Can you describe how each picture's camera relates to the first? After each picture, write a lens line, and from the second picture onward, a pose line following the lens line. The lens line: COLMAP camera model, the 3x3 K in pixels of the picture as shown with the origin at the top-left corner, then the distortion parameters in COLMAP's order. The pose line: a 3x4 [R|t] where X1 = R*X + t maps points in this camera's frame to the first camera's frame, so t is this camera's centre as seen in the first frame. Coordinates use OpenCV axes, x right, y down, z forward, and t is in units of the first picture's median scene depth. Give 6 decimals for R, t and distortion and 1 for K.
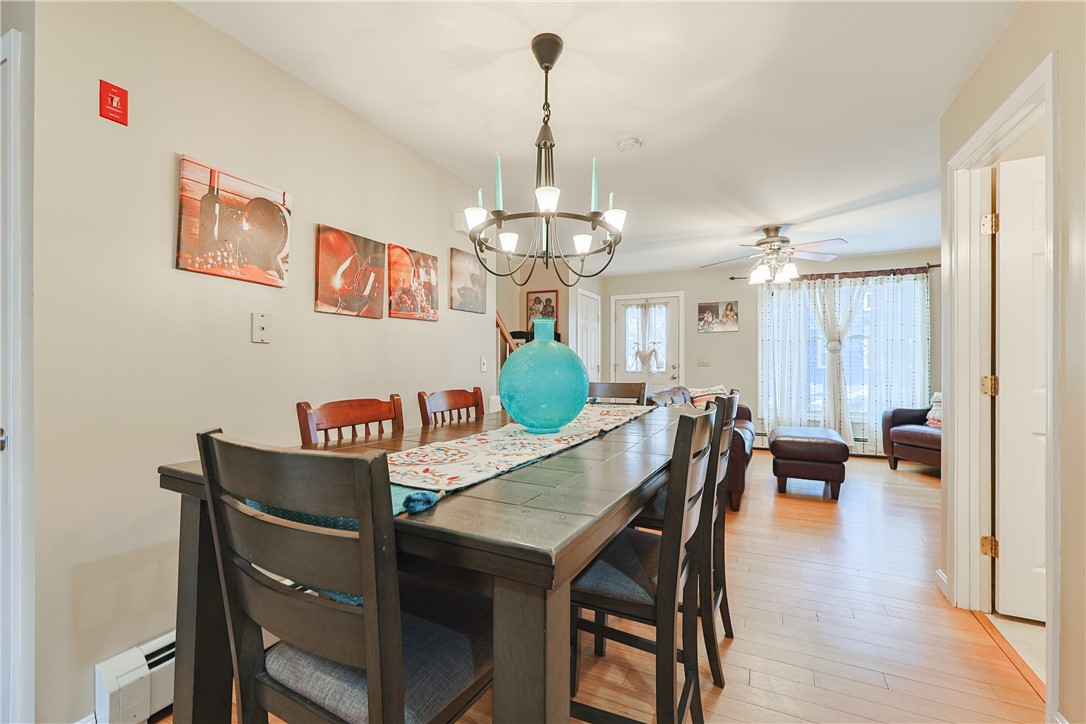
lens RADIAL K [[455.0, 0, 543.1], [0, 455.0, 364.4], [0, 0, 1]] dist [0.002038, -0.002258]
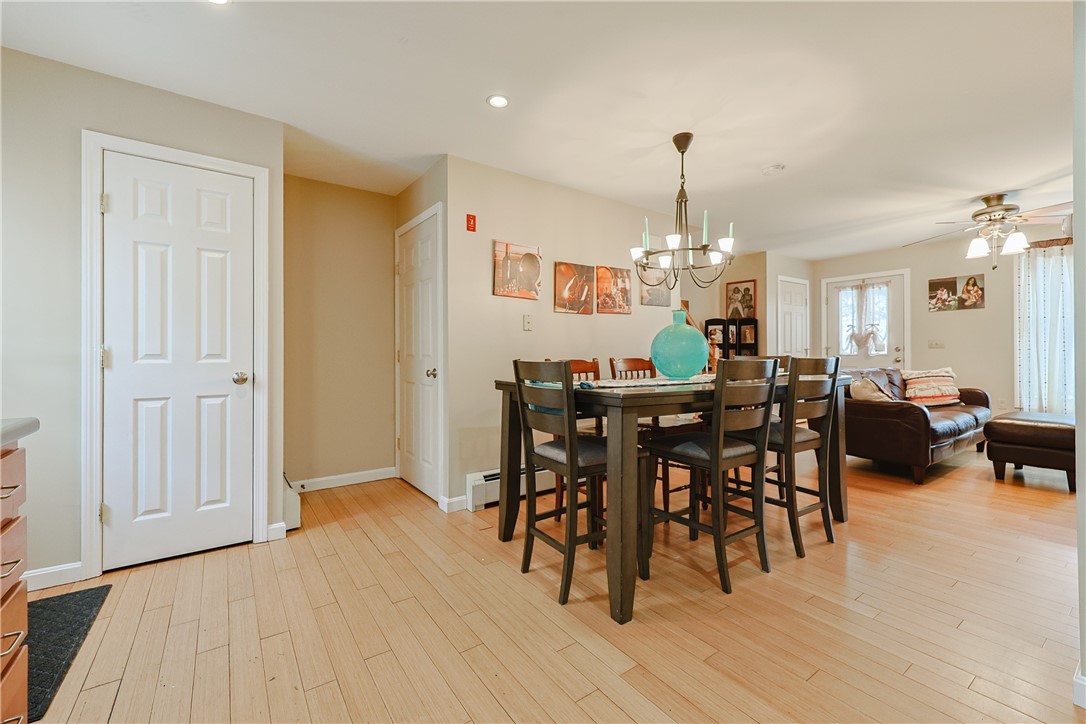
lens RADIAL K [[455.0, 0, 543.3], [0, 455.0, 351.1], [0, 0, 1]] dist [0.002038, -0.002258]
pose [[0.879500, -0.008042, -0.475830, 0.132771], [0.003129, 0.999933, -0.011115, 0.023593], [0.475888, 0.008287, 0.879467, -0.250660]]
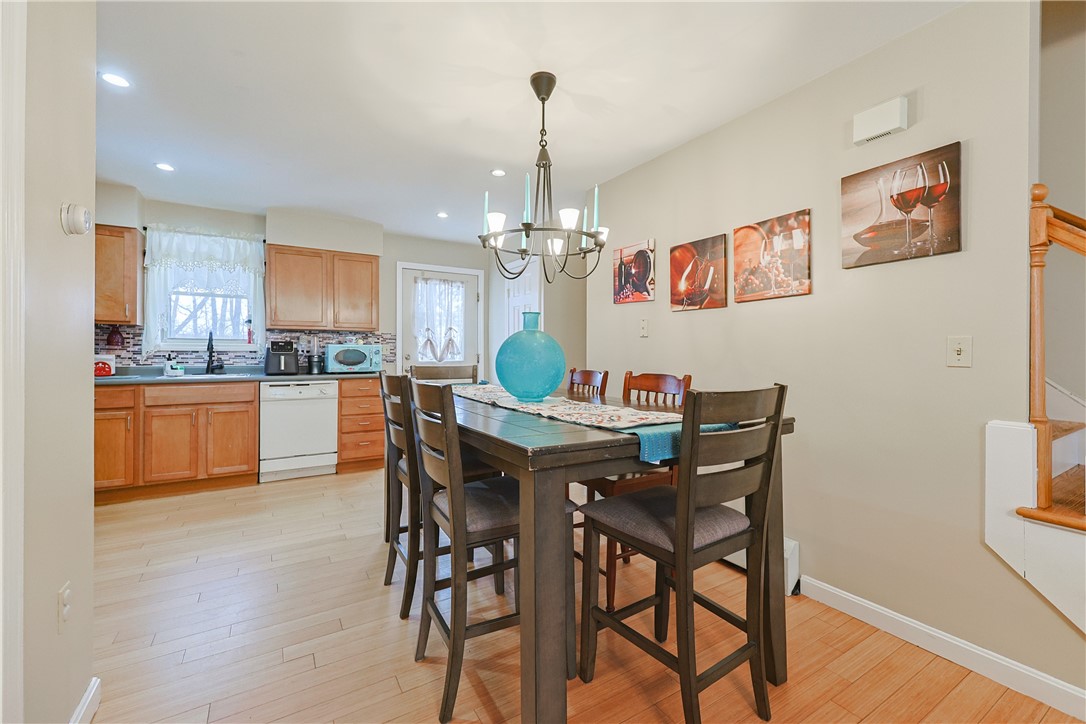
lens RADIAL K [[455.0, 0, 544.1], [0, 455.0, 354.5], [0, 0, 1]] dist [0.002038, -0.002258]
pose [[-0.540295, 0.003589, -0.841468, 0.415144], [-0.009335, 0.999904, 0.010259, 0.001624], [0.841424, 0.013398, -0.540209, 0.674567]]
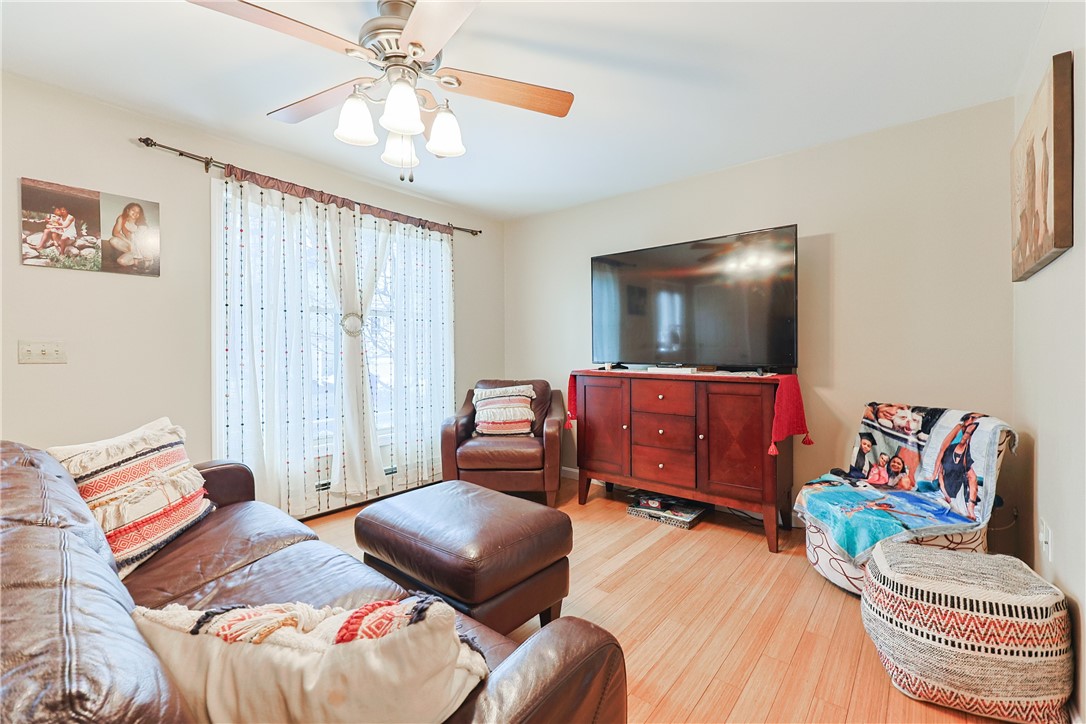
lens RADIAL K [[455.0, 0, 541.9], [0, 455.0, 355.5], [0, 0, 1]] dist [0.002038, -0.002258]
pose [[0.248688, -0.008885, 0.968543, 0.156011], [0.012445, 0.999905, 0.005977, 0.000072], [-0.968504, 0.010567, 0.248775, 0.773962]]
